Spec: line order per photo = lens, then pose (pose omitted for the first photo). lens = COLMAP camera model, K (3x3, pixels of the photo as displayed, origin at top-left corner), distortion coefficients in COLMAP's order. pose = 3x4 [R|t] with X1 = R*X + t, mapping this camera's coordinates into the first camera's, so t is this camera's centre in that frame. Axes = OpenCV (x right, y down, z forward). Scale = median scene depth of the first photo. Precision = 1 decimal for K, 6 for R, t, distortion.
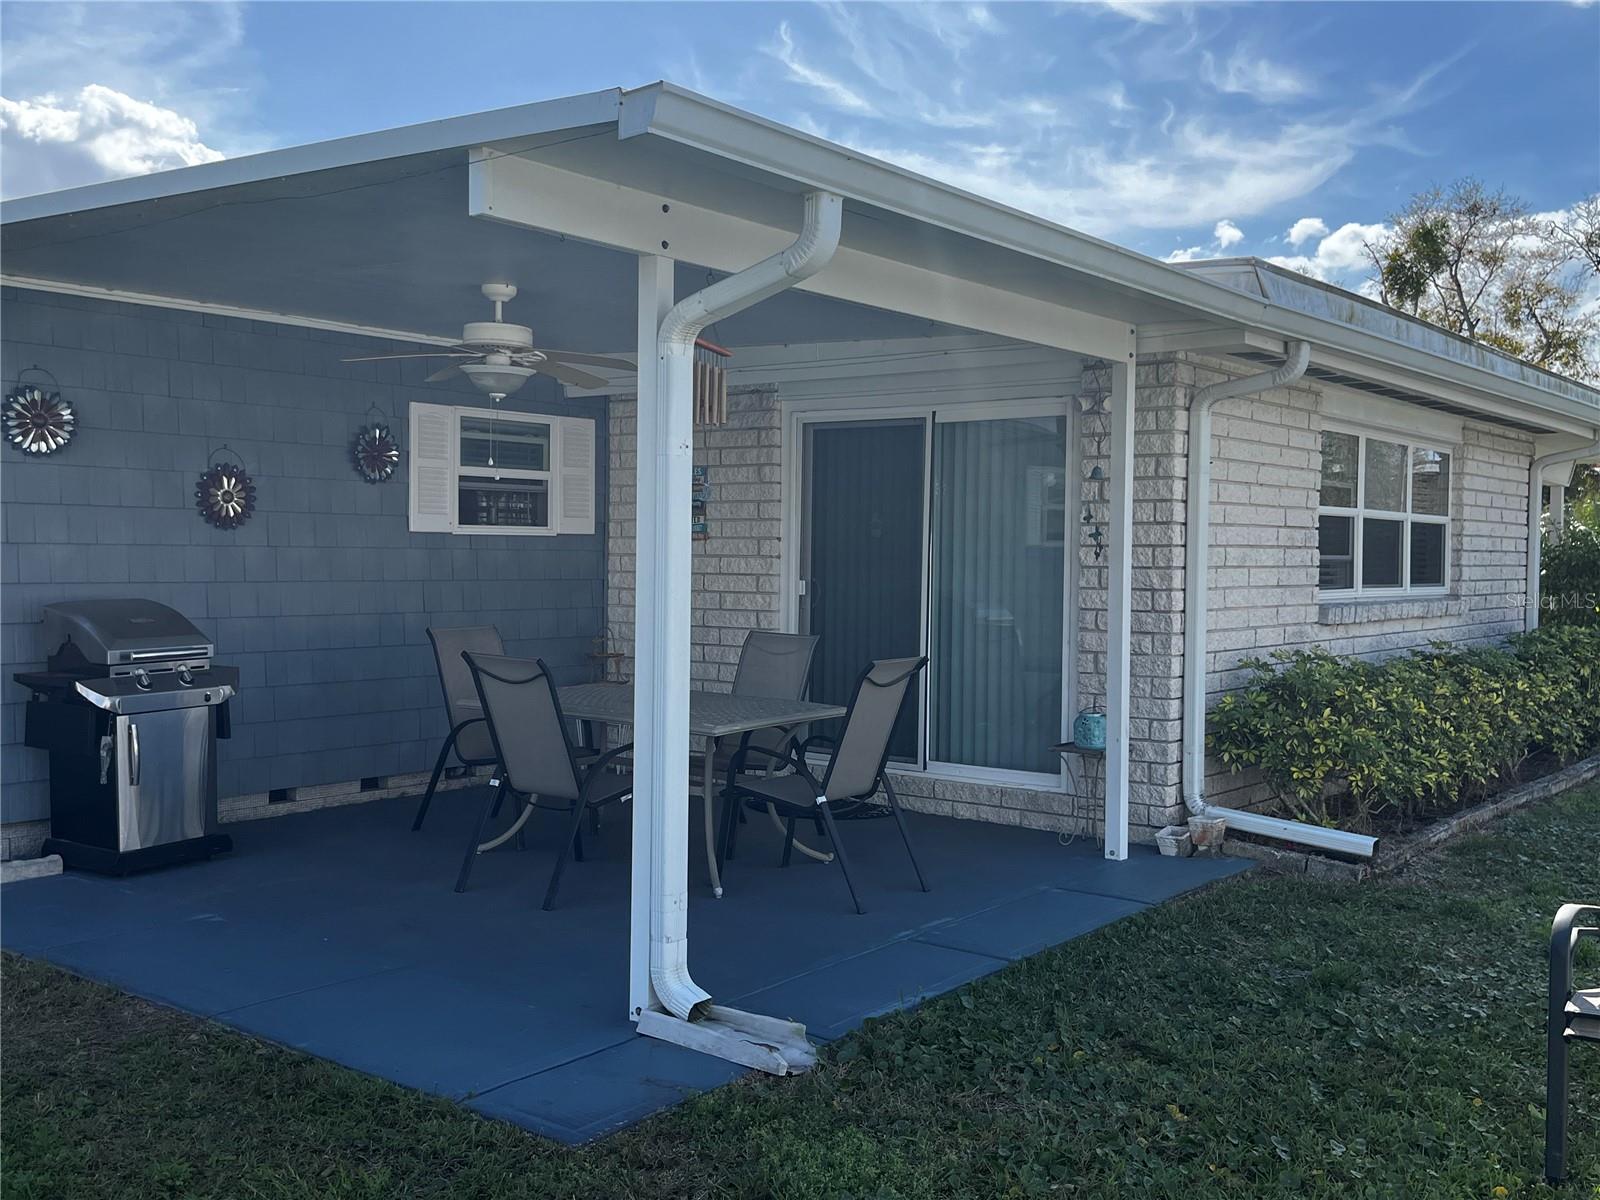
lens RADIAL K [[1568.1, 0, 800.7], [0, 1568.1, 599.4], [0, 0, 1]] dist [-0.004497, 0.000000]
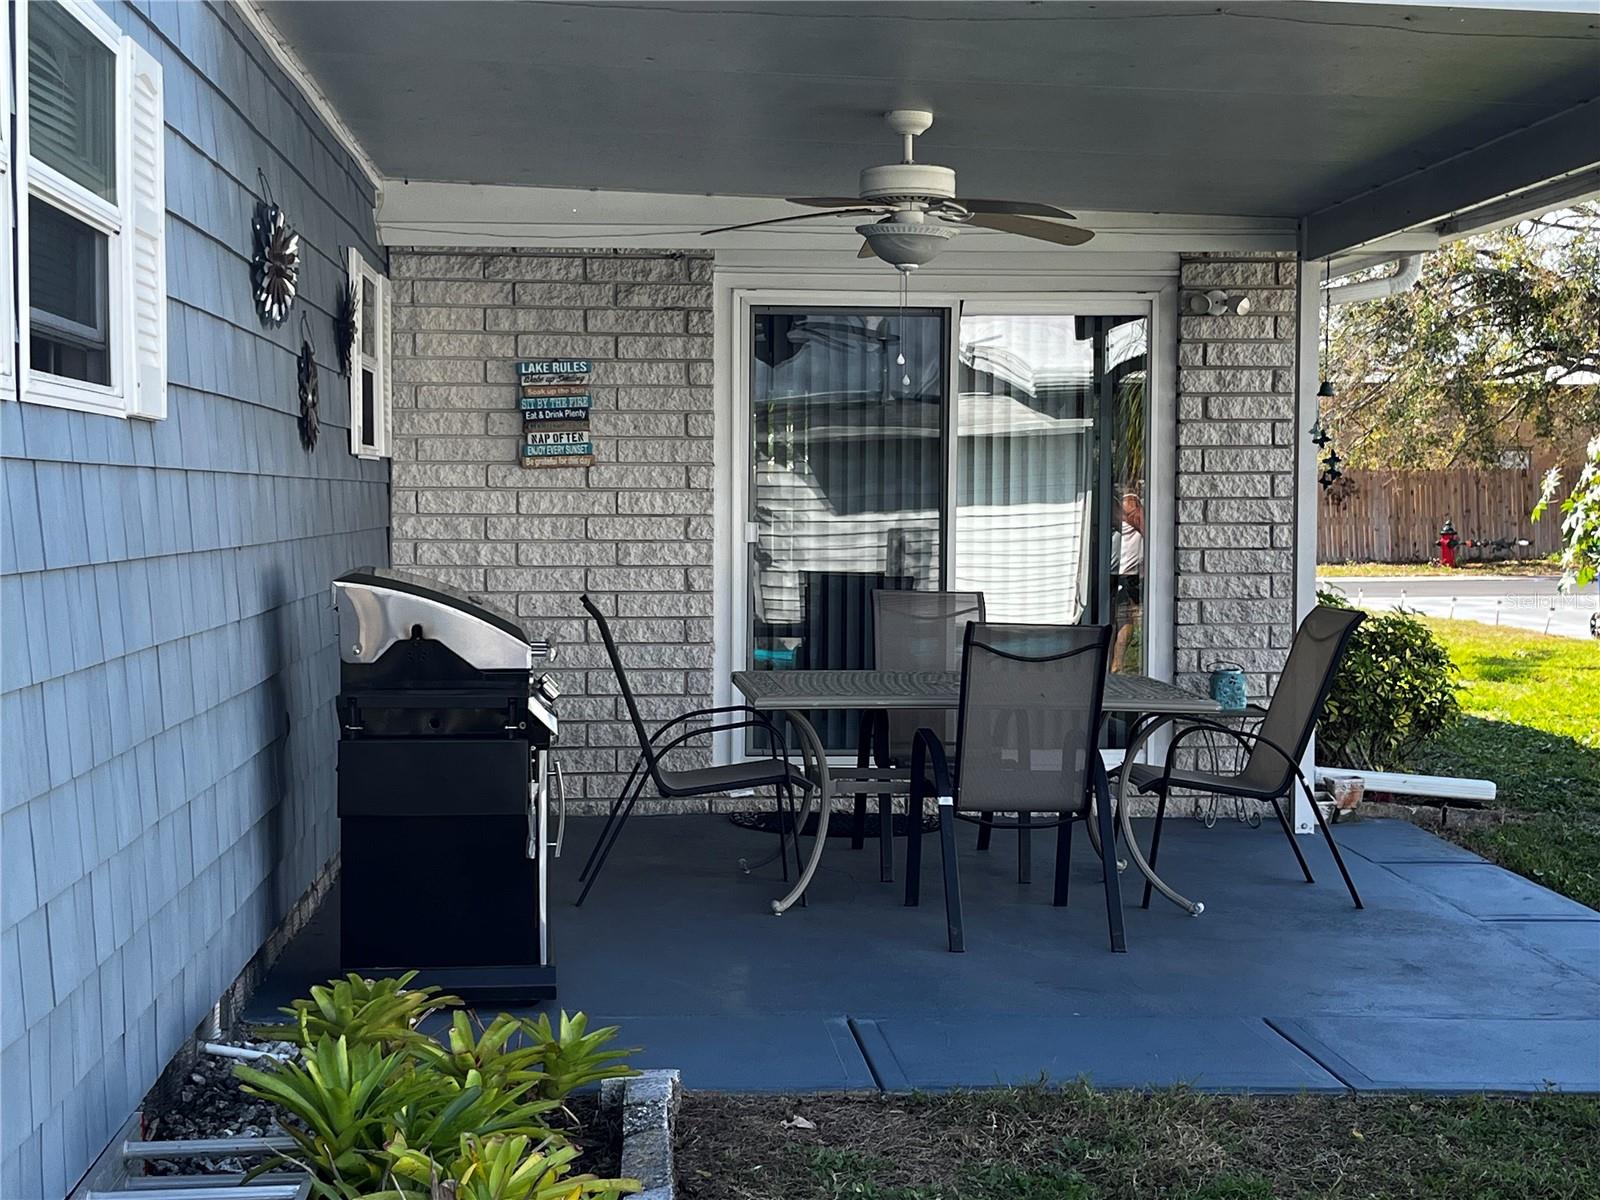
lens RADIAL K [[2373.0, 0, 800.8], [0, 2373.0, 601.0], [0, 0, 1]] dist [0.042136, 0.000000]
pose [[0.746728, -0.037510, 0.664071, -0.712996], [0.026056, 0.999292, 0.027146, -0.004894], [-0.664619, -0.002968, 0.747176, 0.162222]]
